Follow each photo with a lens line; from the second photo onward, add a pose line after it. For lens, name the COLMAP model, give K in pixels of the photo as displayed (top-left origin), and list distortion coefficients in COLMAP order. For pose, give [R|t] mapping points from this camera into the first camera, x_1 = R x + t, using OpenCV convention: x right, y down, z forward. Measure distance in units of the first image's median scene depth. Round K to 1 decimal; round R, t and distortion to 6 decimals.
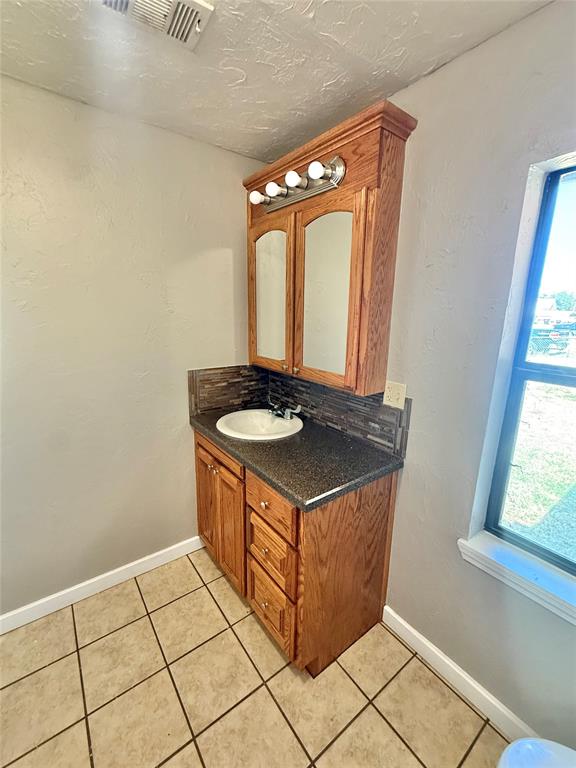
lens RADIAL K [[328.2, 0, 290.4], [0, 328.2, 386.3], [0, 0, 1]] dist [0.000987, 0.000170]
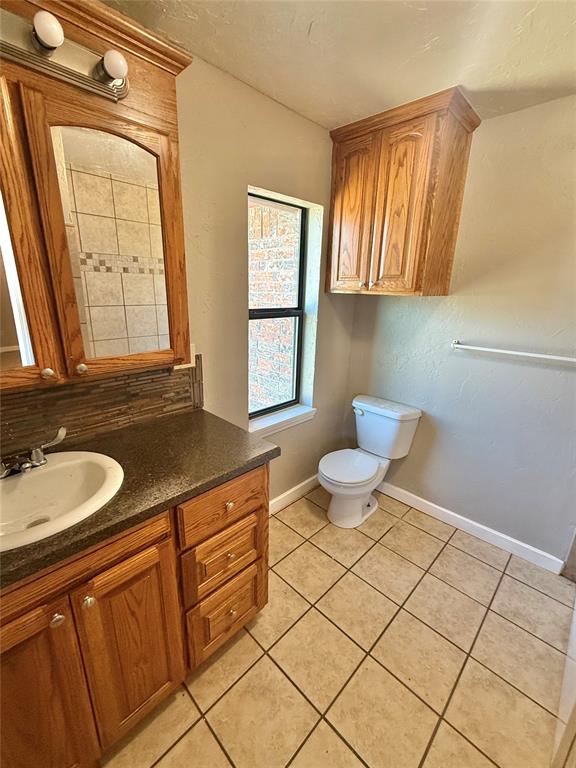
lens RADIAL K [[328.2, 0, 286.1], [0, 328.2, 380.6], [0, 0, 1]] dist [0.000987, 0.000170]
pose [[-0.141986, -0.300507, 0.943152, -0.773419], [0.199622, 0.924537, 0.324628, -0.186200], [-0.969531, 0.234366, -0.071283, 0.795384]]
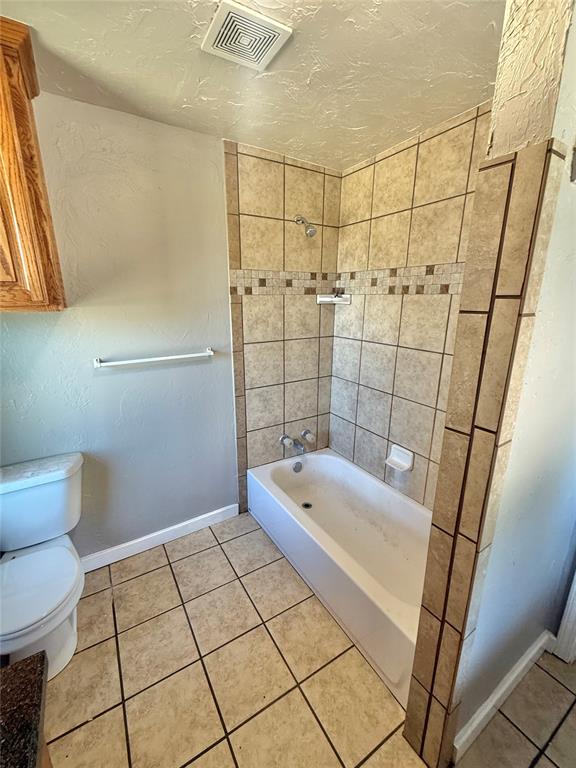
lens RADIAL K [[328.2, 0, 286.4], [0, 328.2, 383.2], [0, 0, 1]] dist [0.000987, 0.000170]
pose [[-0.994227, -0.052181, 0.093752, -0.307035], [-0.001398, 0.880000, 0.474971, -0.236362], [-0.107286, 0.472098, -0.874993, 0.967875]]
